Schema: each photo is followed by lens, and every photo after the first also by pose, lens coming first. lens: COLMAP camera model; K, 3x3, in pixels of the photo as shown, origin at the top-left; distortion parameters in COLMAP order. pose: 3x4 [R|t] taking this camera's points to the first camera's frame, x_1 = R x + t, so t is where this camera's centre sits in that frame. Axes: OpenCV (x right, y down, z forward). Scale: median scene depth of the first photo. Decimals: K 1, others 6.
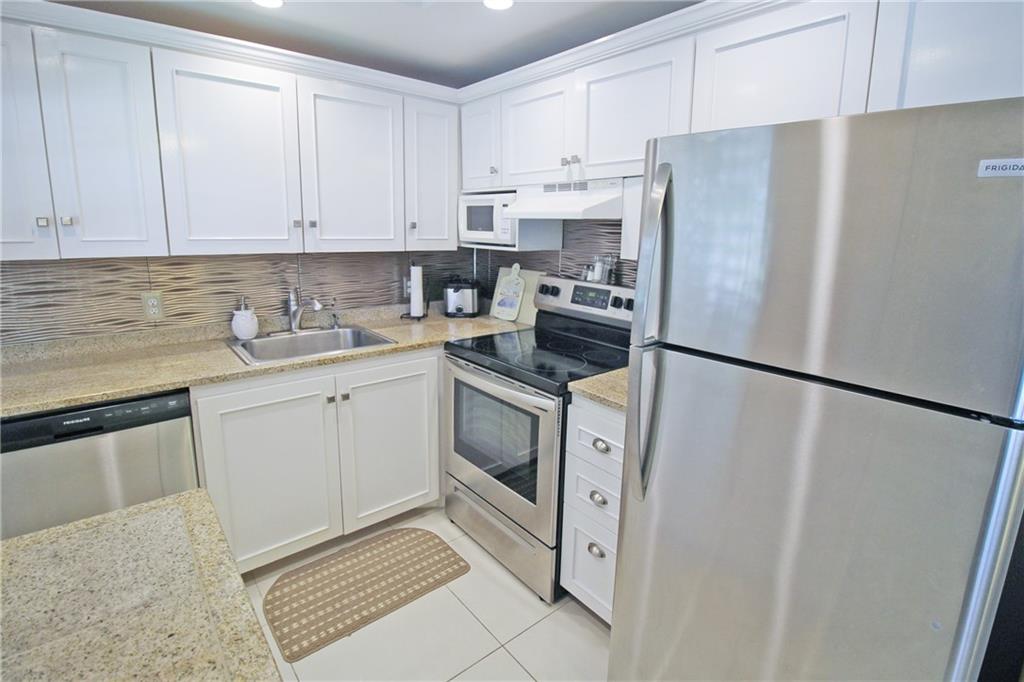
lens RADIAL K [[487.0, 0, 505.0], [0, 487.0, 313.6], [0, 0, 1]] dist [-0.015435, -0.000993]
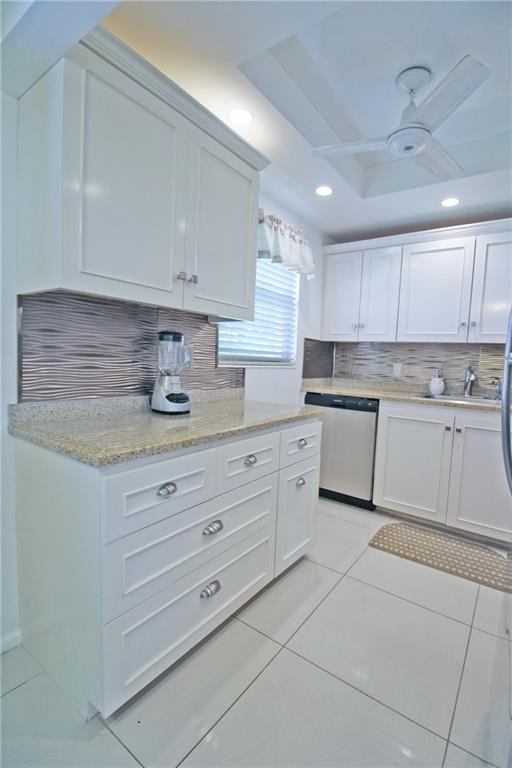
lens RADIAL K [[355.4, 0, 269.5], [0, 355.4, 383.2], [0, 0, 1]] dist [-0.000536, -0.012316]
pose [[0.258939, 0.061254, -0.963949, 0.579709], [-0.218959, 0.975729, 0.003186, 0.150986], [0.940748, 0.210240, 0.266067, 0.107990]]
